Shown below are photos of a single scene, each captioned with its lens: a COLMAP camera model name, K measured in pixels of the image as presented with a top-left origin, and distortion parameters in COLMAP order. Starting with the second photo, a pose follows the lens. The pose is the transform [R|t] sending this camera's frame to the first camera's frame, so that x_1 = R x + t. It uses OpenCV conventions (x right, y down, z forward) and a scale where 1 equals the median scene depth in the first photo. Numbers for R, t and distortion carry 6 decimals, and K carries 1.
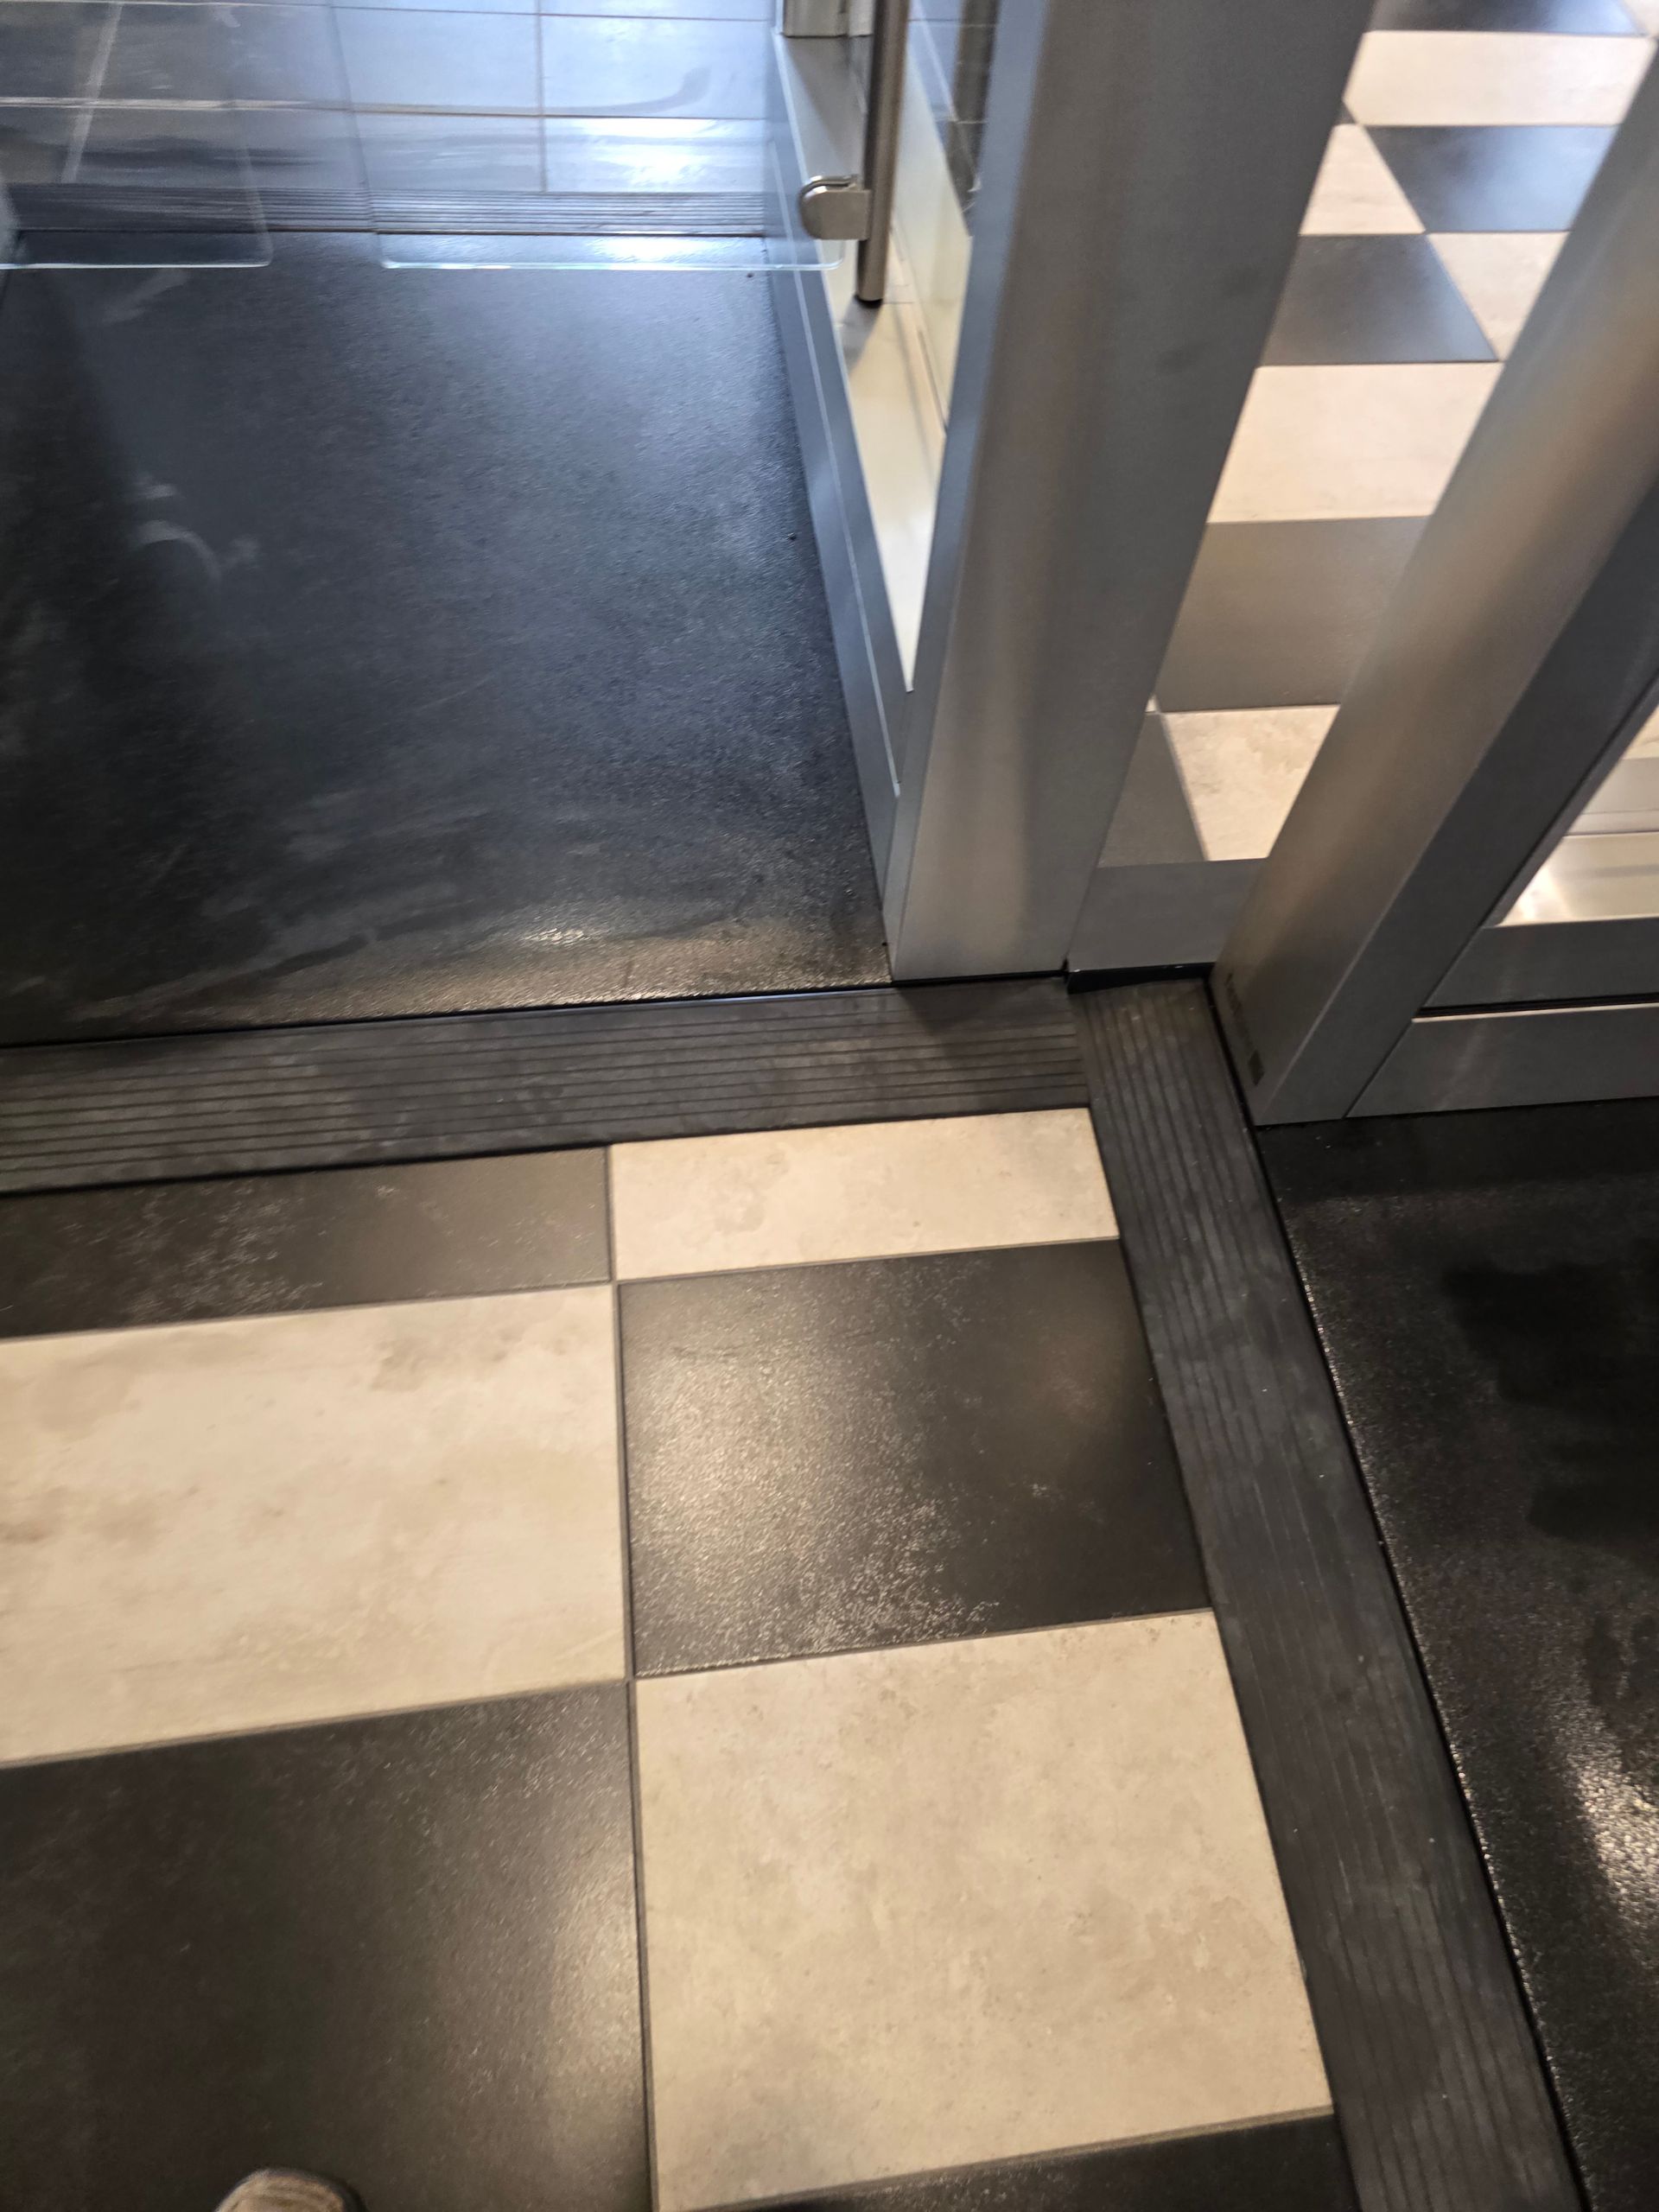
lens RADIAL K [[1512.4, 0, 828.7], [0, 1512.4, 1089.7], [0, 0, 1]] dist [0.048763, -0.046965]
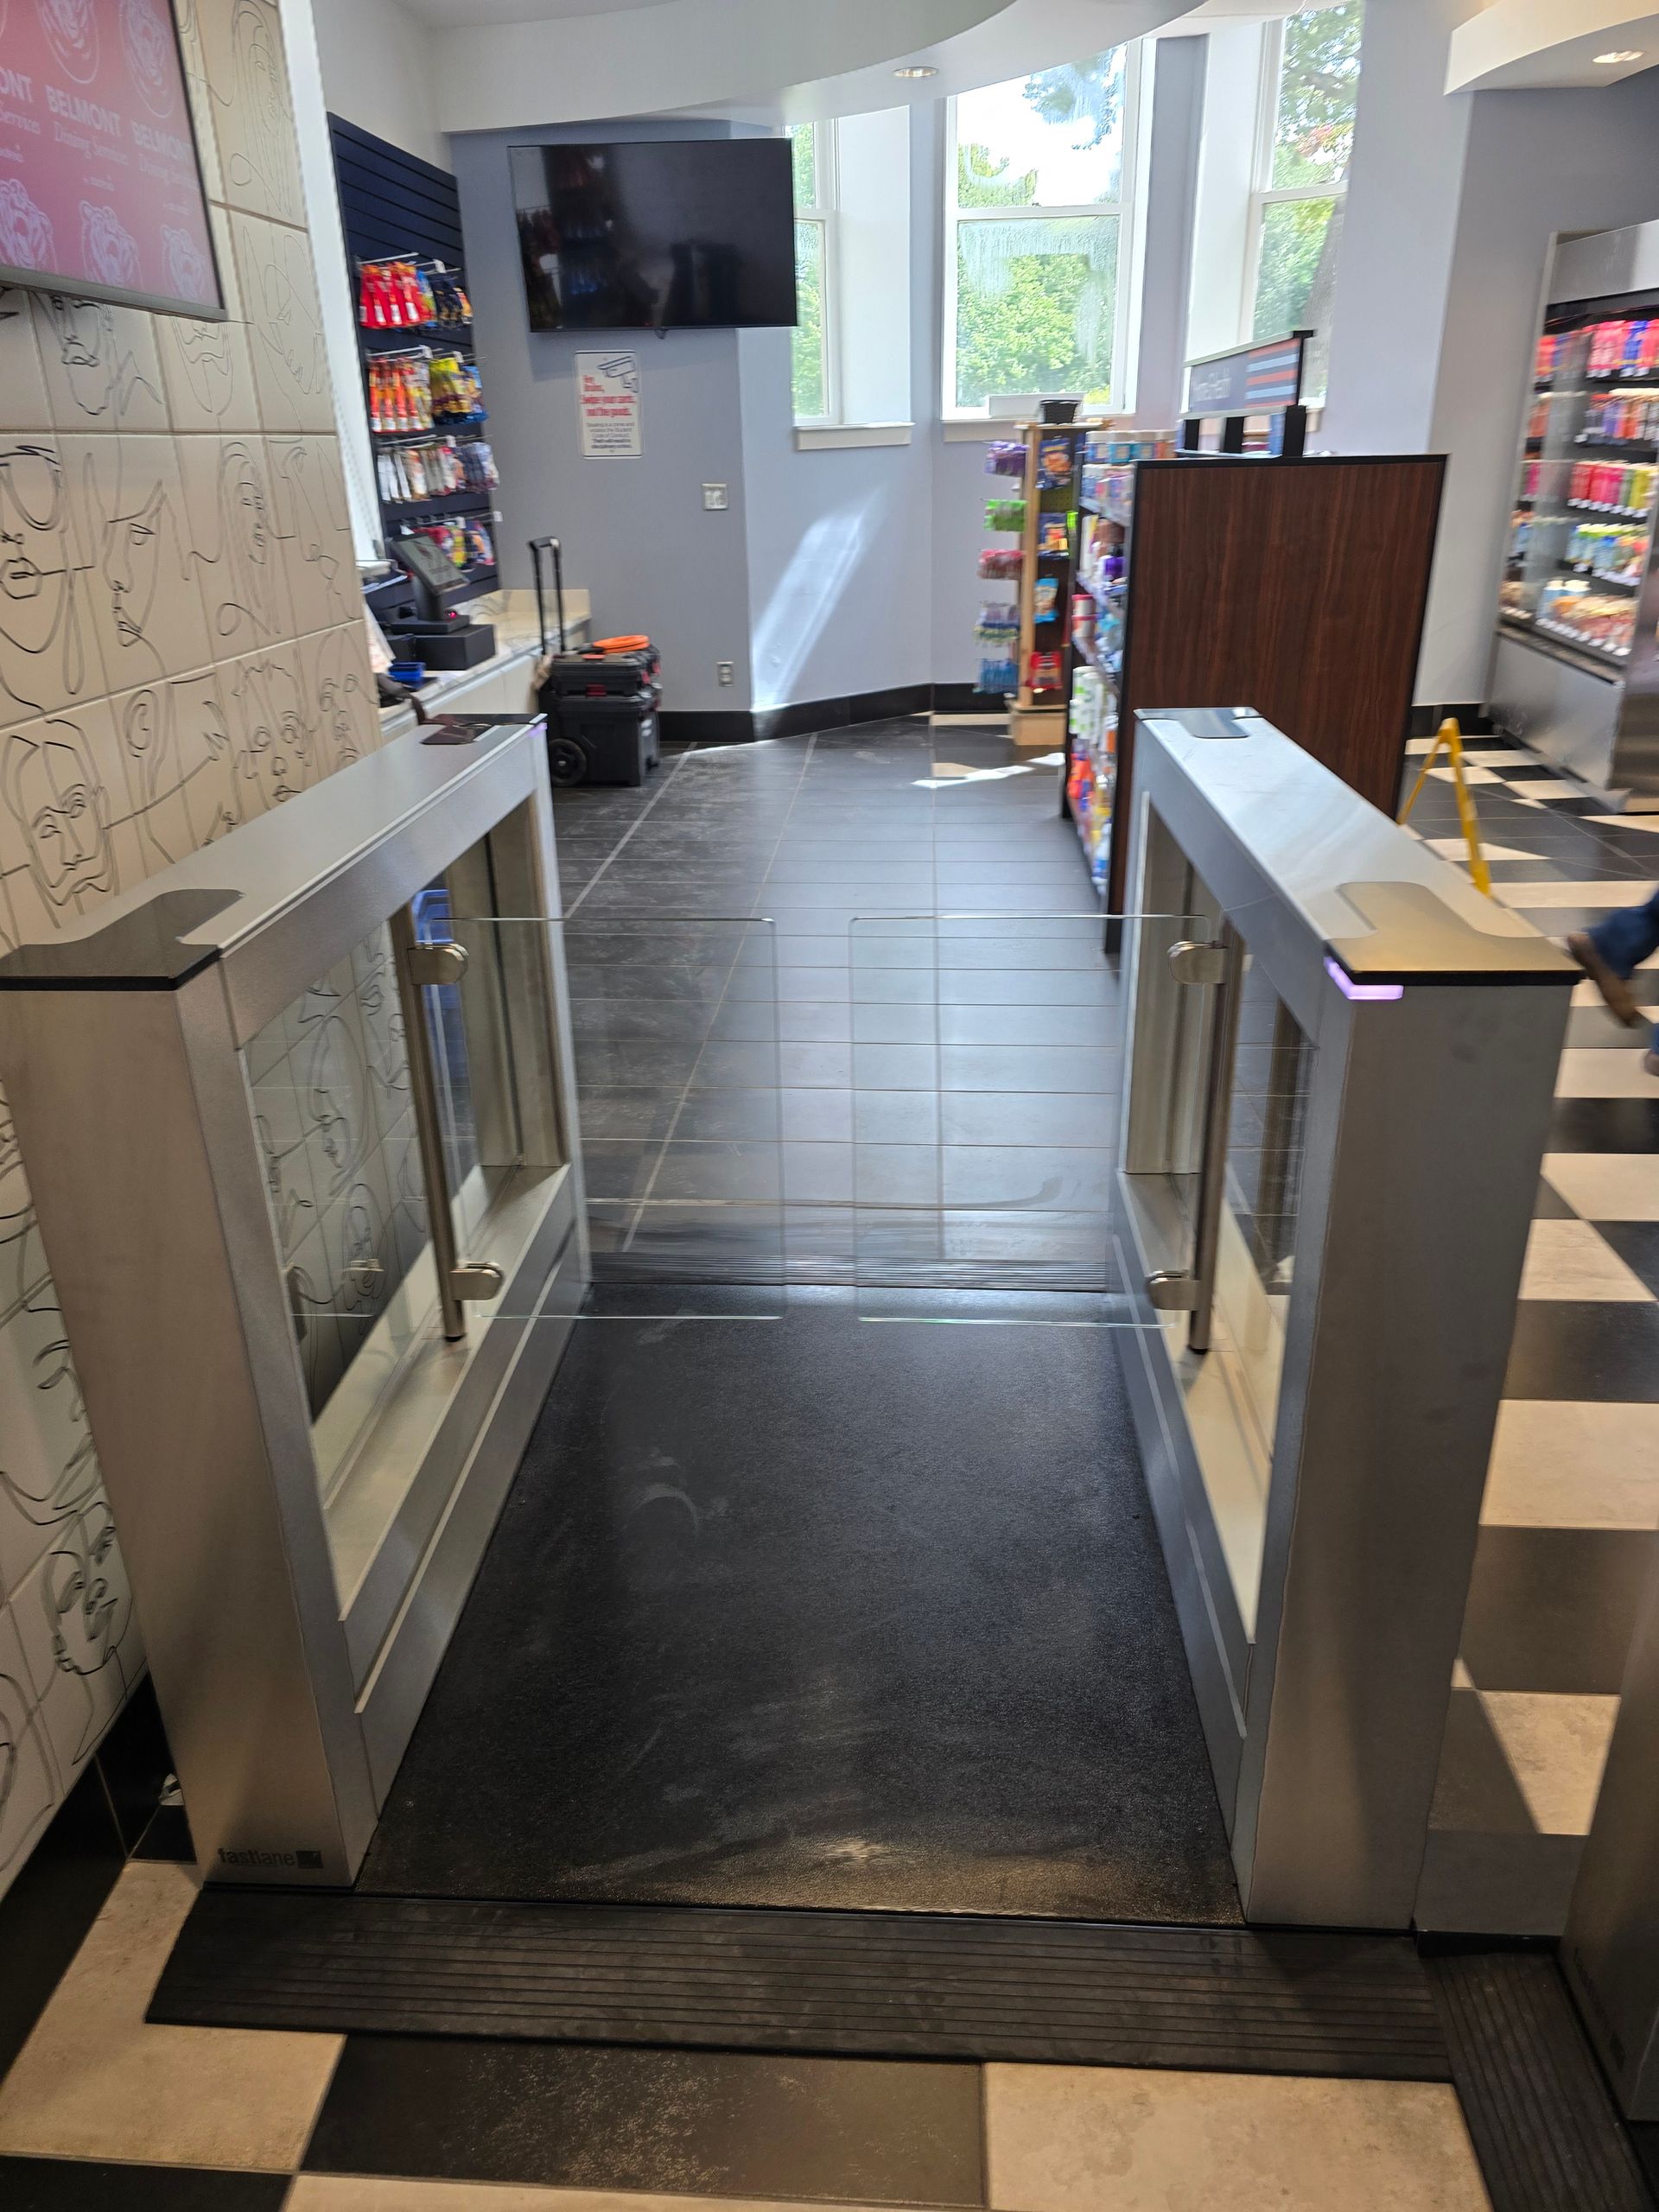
lens RADIAL K [[1512.4, 0, 826.3], [0, 1512.4, 1097.1], [0, 0, 1]] dist [0.048763, -0.046965]
pose [[0.982523, 0.000423, -0.186138, -0.049723], [-0.105847, 0.823849, -0.556838, 0.083129], [0.153115, 0.566809, 0.809496, -0.272076]]
